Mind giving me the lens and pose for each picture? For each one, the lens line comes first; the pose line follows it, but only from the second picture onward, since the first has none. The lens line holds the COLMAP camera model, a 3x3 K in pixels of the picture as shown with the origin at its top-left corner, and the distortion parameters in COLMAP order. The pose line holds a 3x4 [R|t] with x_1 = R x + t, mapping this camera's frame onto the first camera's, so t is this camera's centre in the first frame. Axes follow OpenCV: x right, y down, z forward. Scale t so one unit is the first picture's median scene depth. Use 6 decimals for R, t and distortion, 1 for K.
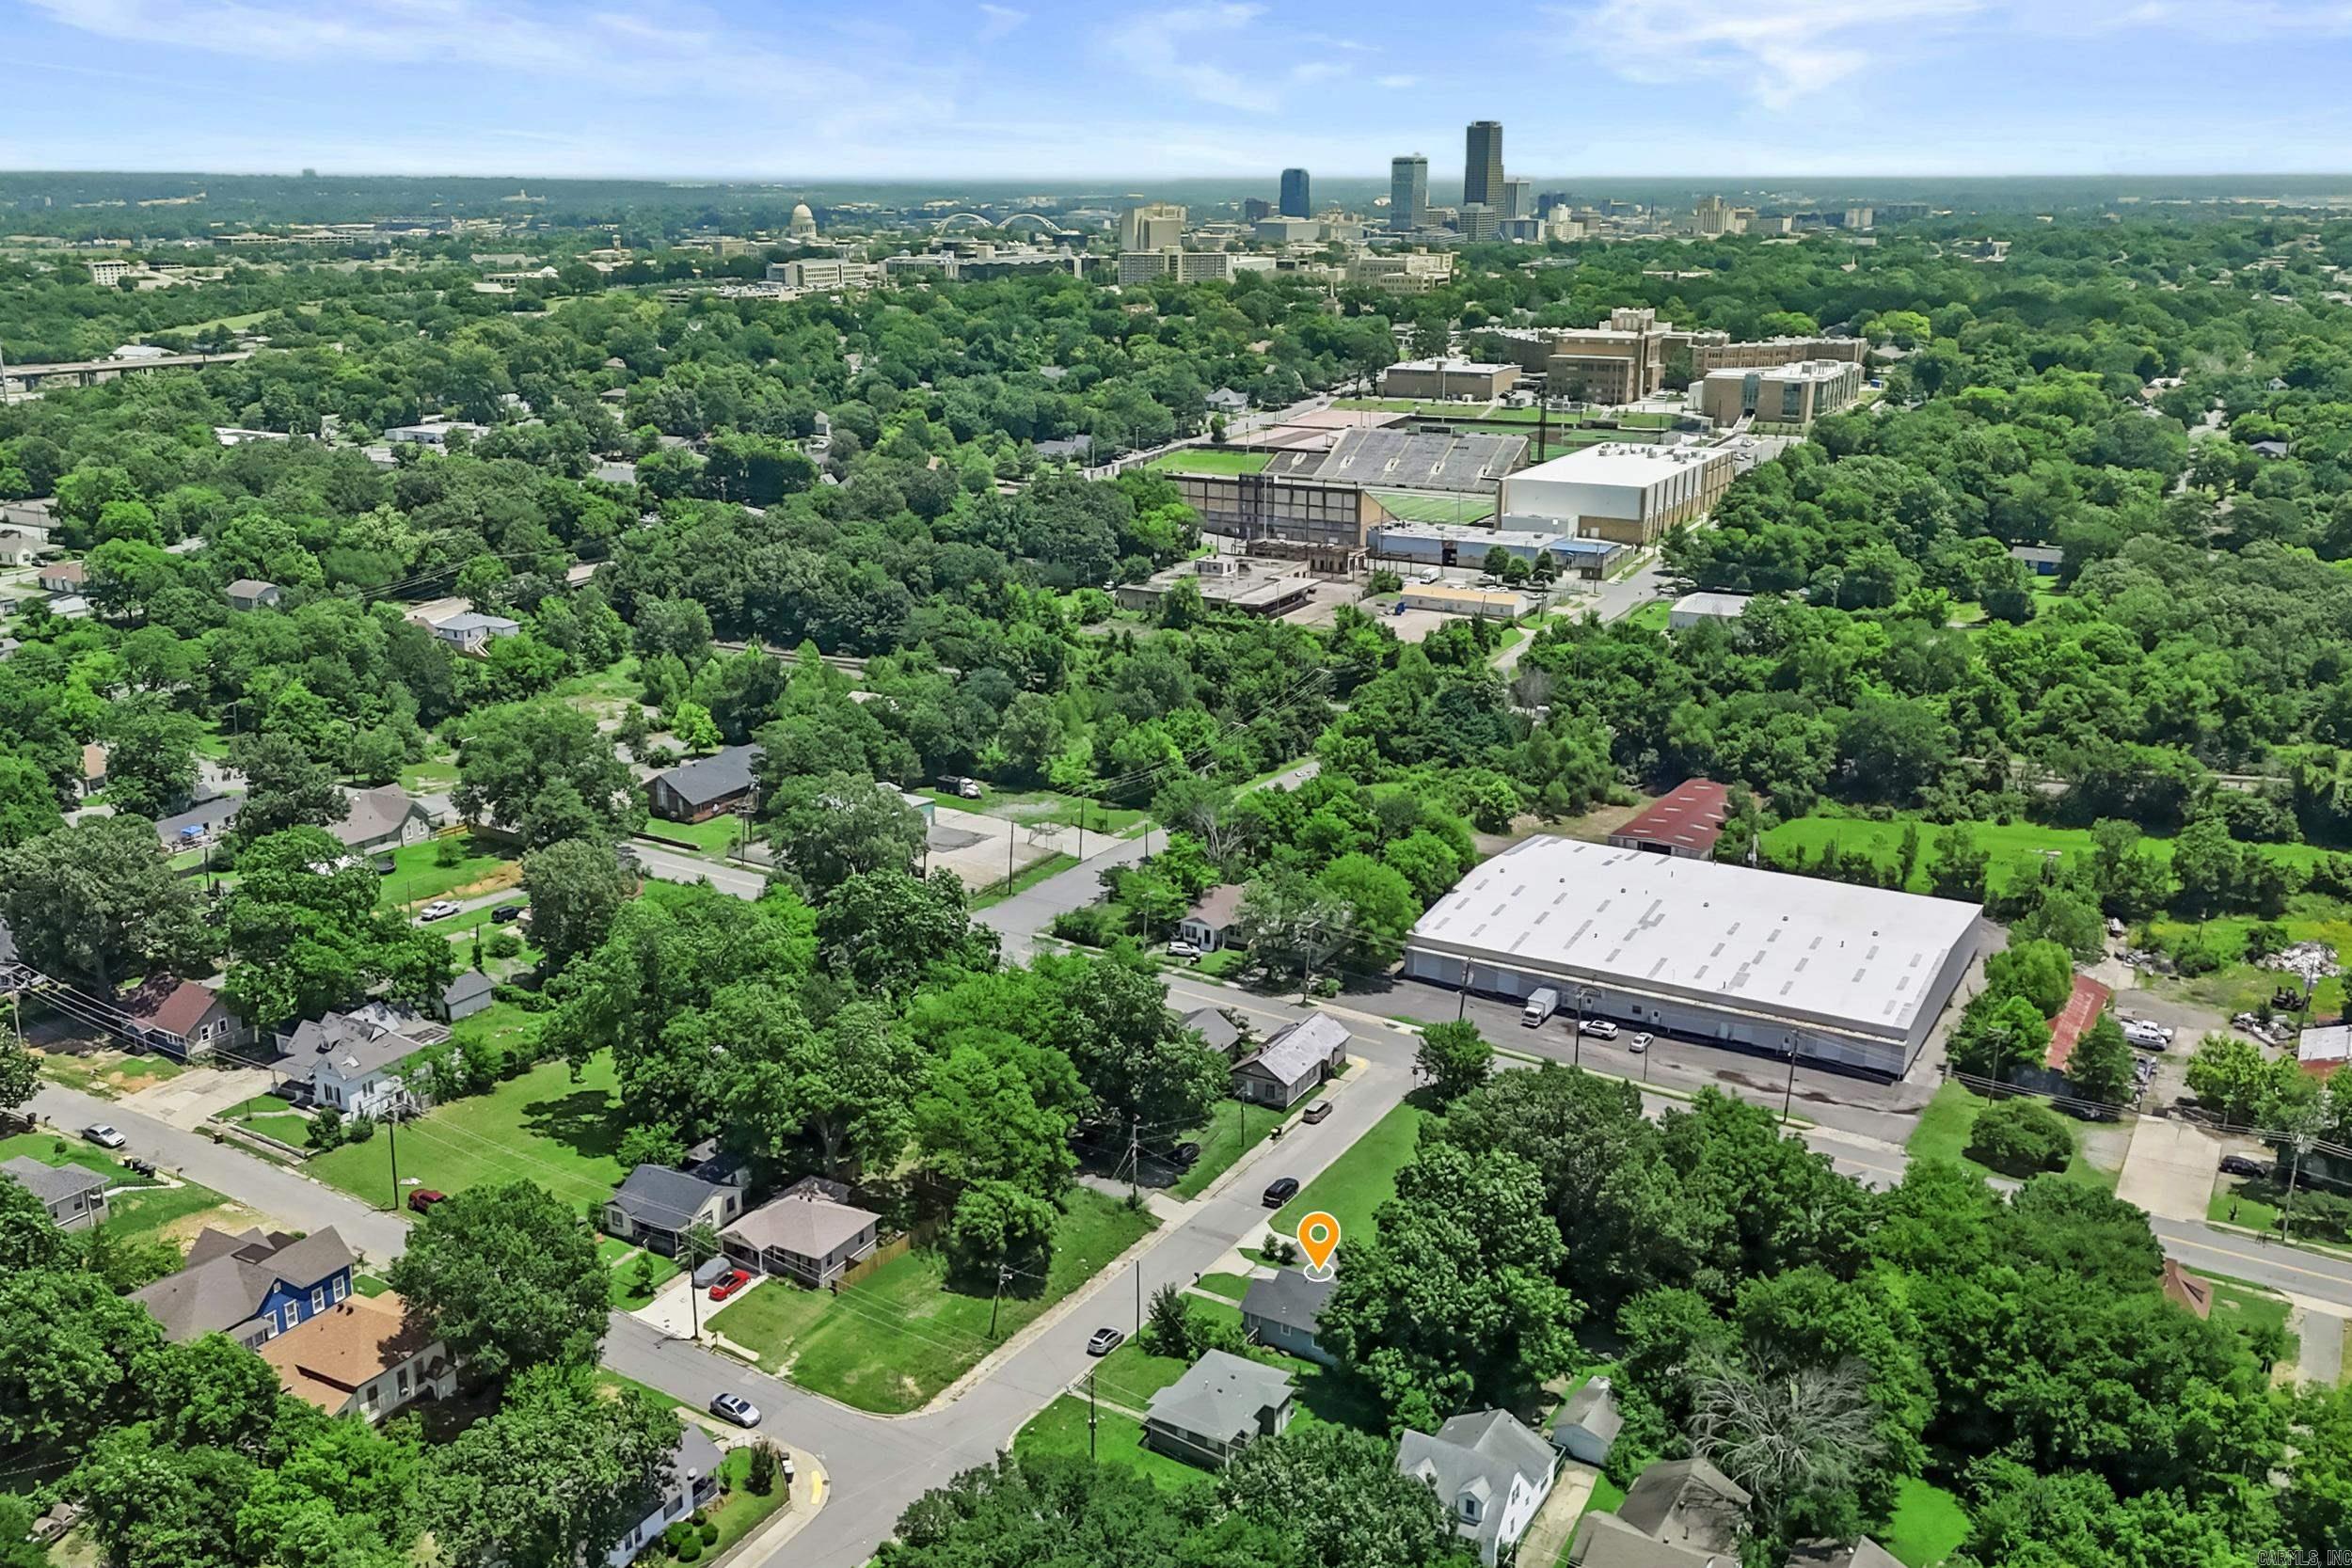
lens RADIAL K [[1989.4, 0, 1176.0], [0, 1989.4, 784.0], [0, 0, 1]] dist [0.145381, -0.306682]
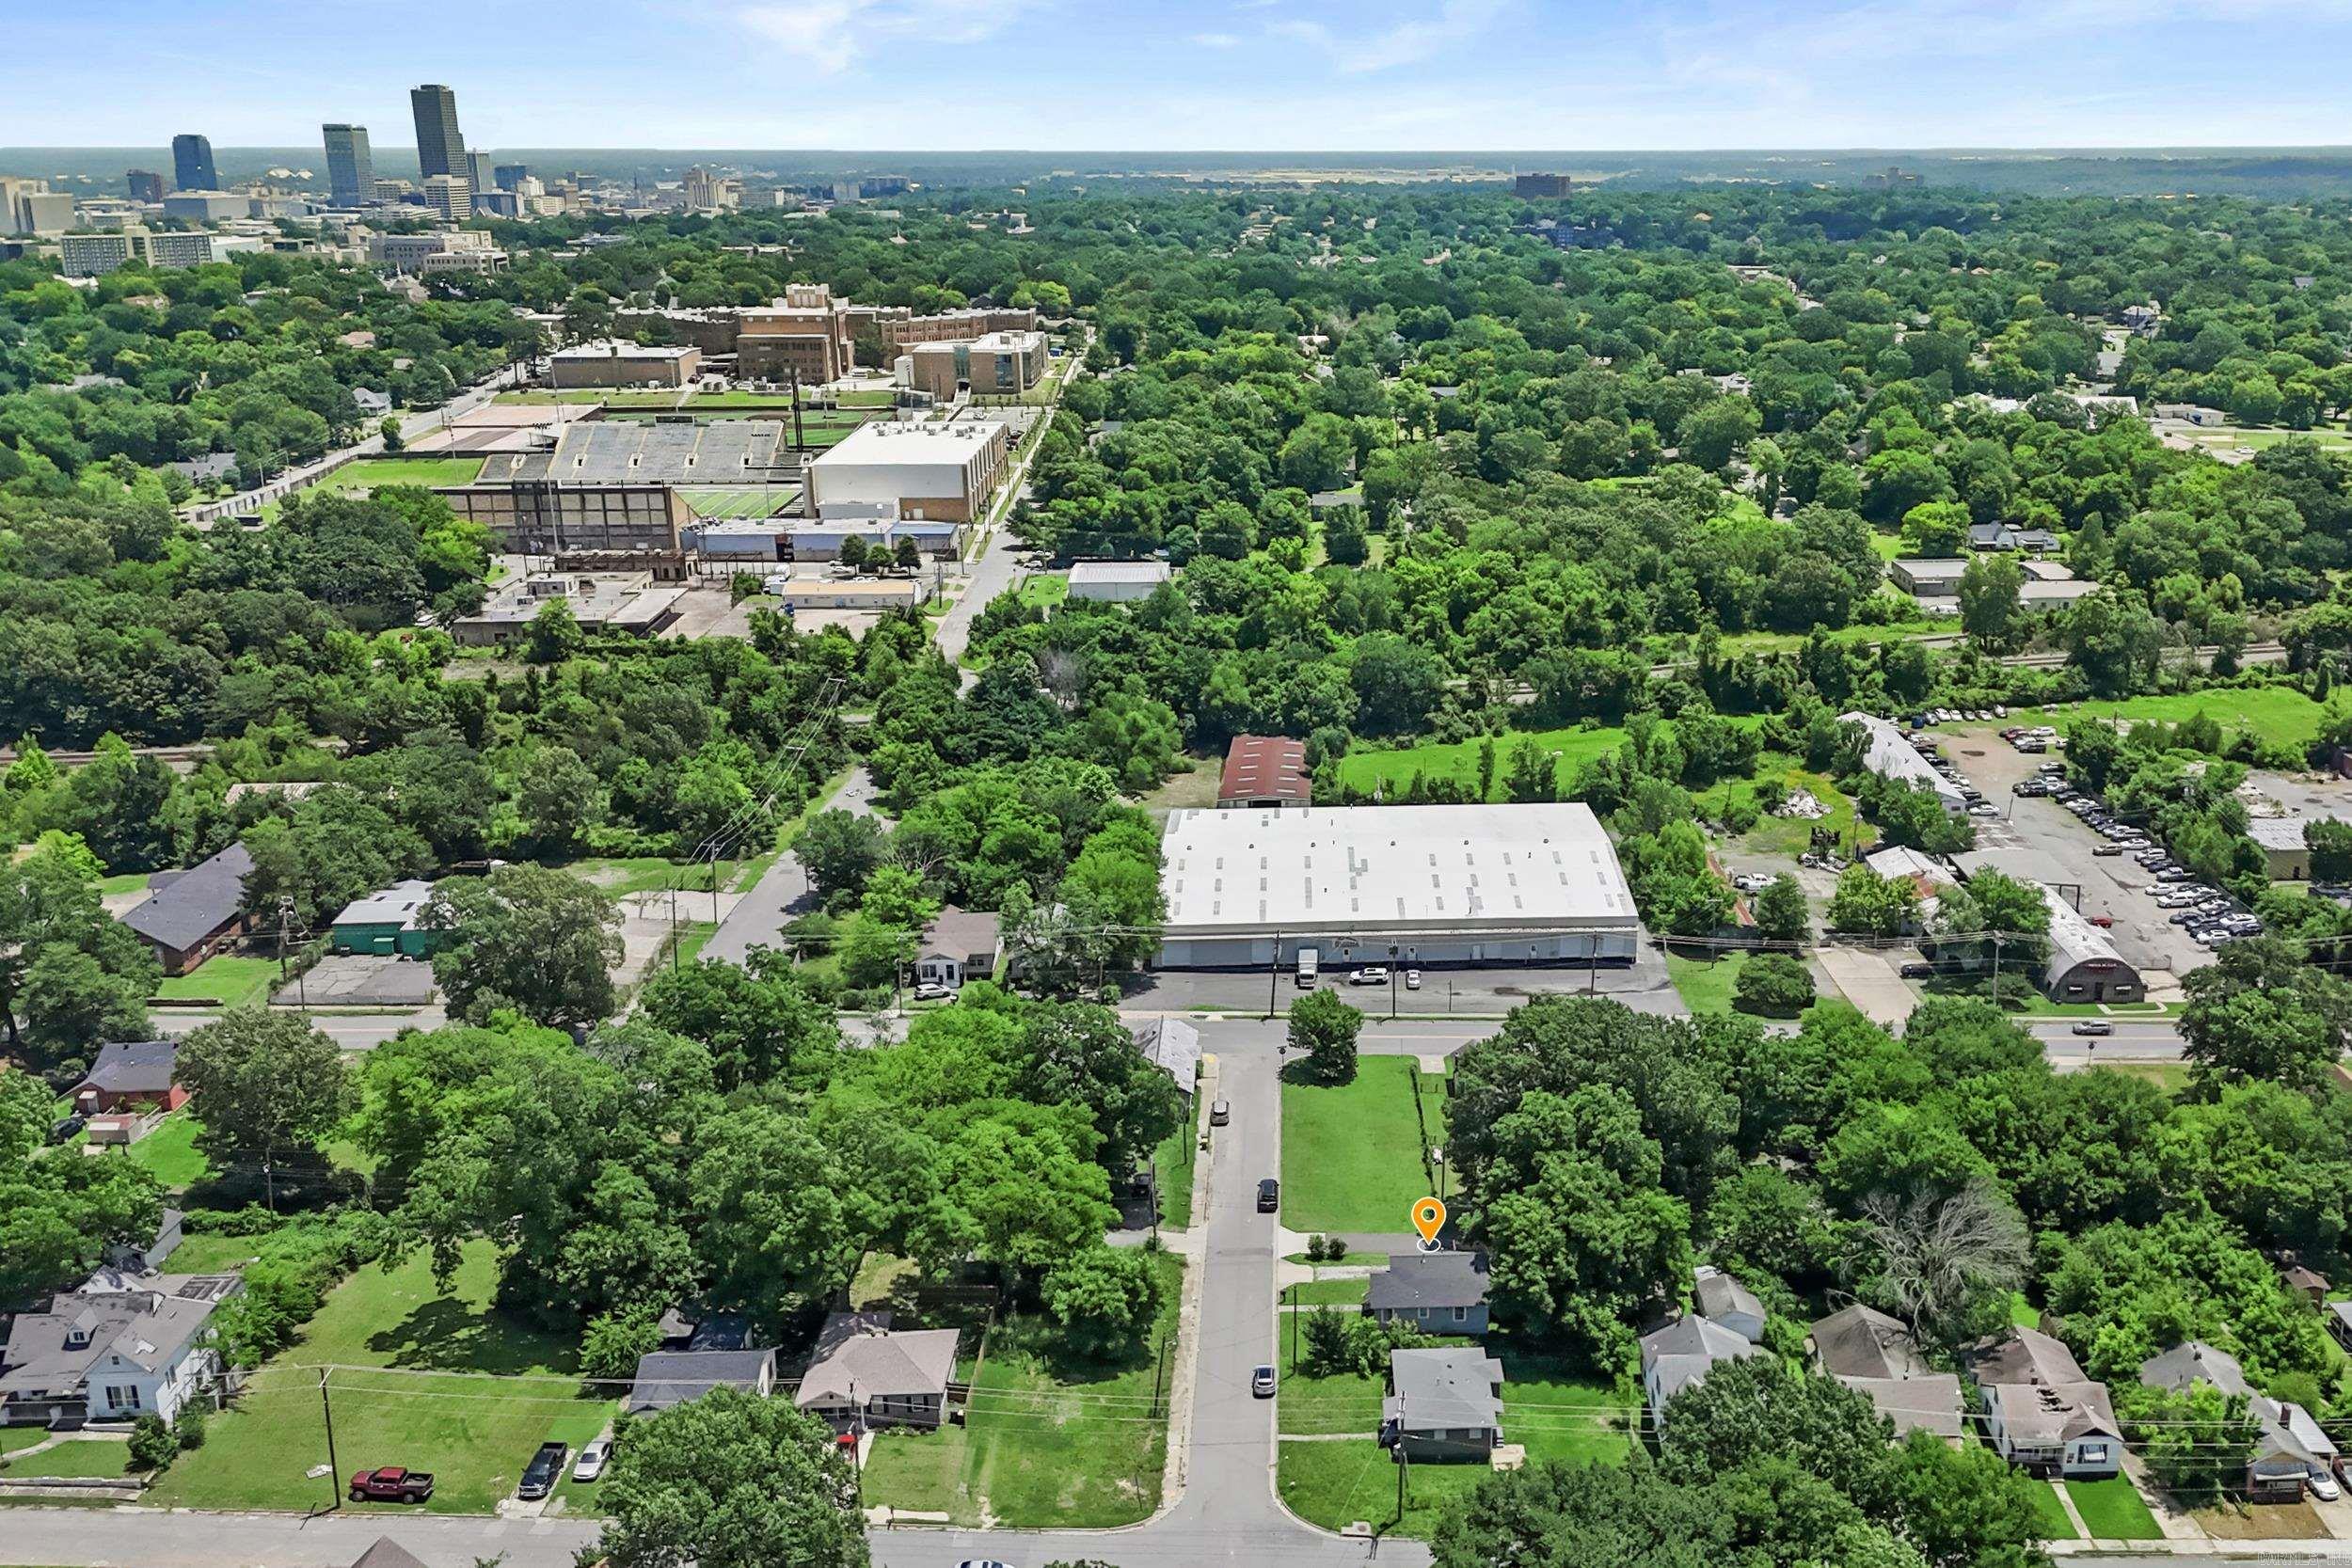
lens RADIAL K [[2034.8, 0, 1357.4], [0, 2034.8, 784.2], [0, 0, 1]] dist [0.077386, -0.106509]
pose [[0.847491, -0.157277, 0.506974, -0.157231], [0.153452, 0.986908, 0.049645, -0.014530], [-0.508145, 0.035723, 0.860530, 0.048802]]
